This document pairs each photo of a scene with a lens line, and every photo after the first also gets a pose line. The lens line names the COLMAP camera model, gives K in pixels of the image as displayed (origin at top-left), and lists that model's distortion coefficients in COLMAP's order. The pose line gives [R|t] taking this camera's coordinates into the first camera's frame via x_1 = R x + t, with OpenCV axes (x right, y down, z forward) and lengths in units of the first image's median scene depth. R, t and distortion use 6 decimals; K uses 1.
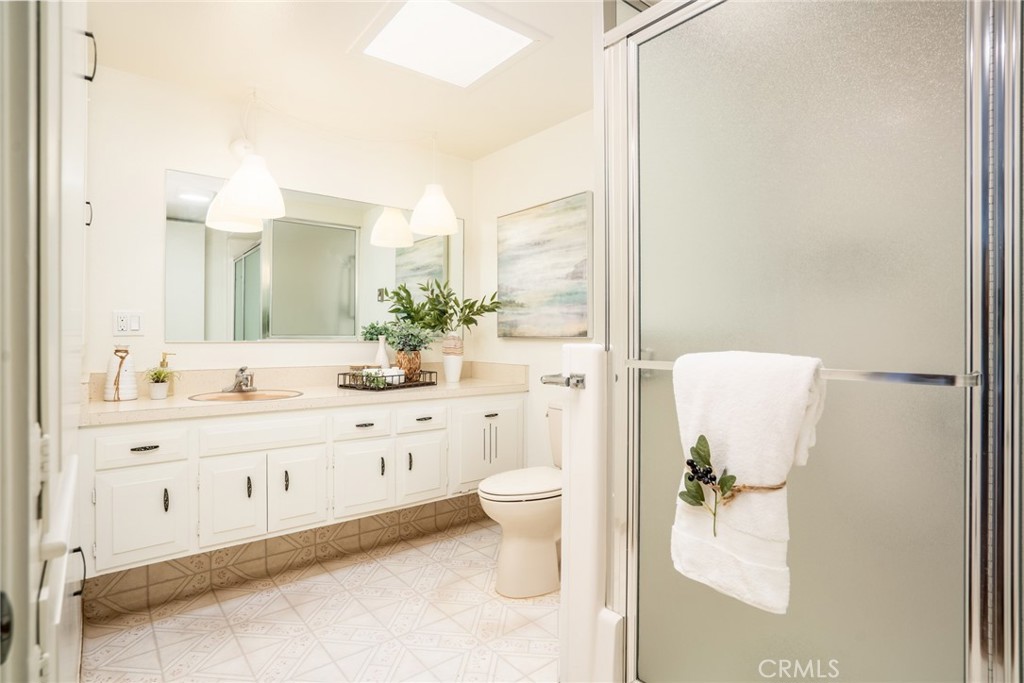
lens RADIAL K [[526.1, 0, 512.0], [0, 526.1, 341.5], [0, 0, 1]] dist [0.001178, 0.000641]
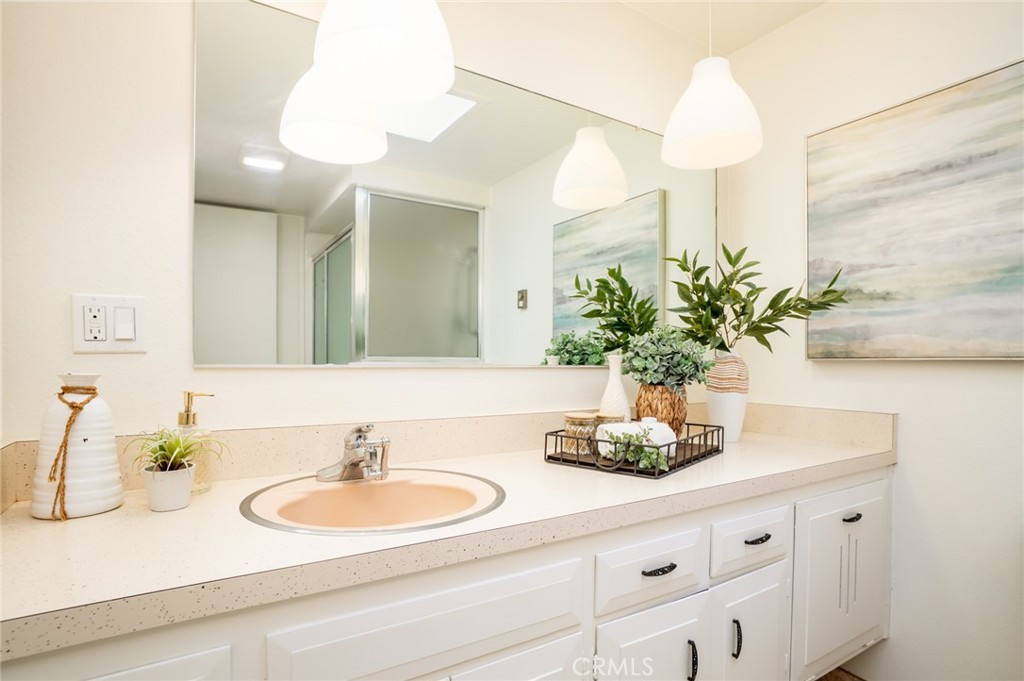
lens RADIAL K [[557.0, 0, 566.4], [0, 557.0, 370.5], [0, 0, 1]] dist [-0.007136, -0.000065]
pose [[0.998900, 0.003247, -0.046783, -0.268797], [-0.002846, 0.999959, 0.008625, -0.000926], [0.046809, -0.008482, 0.998868, 0.457378]]
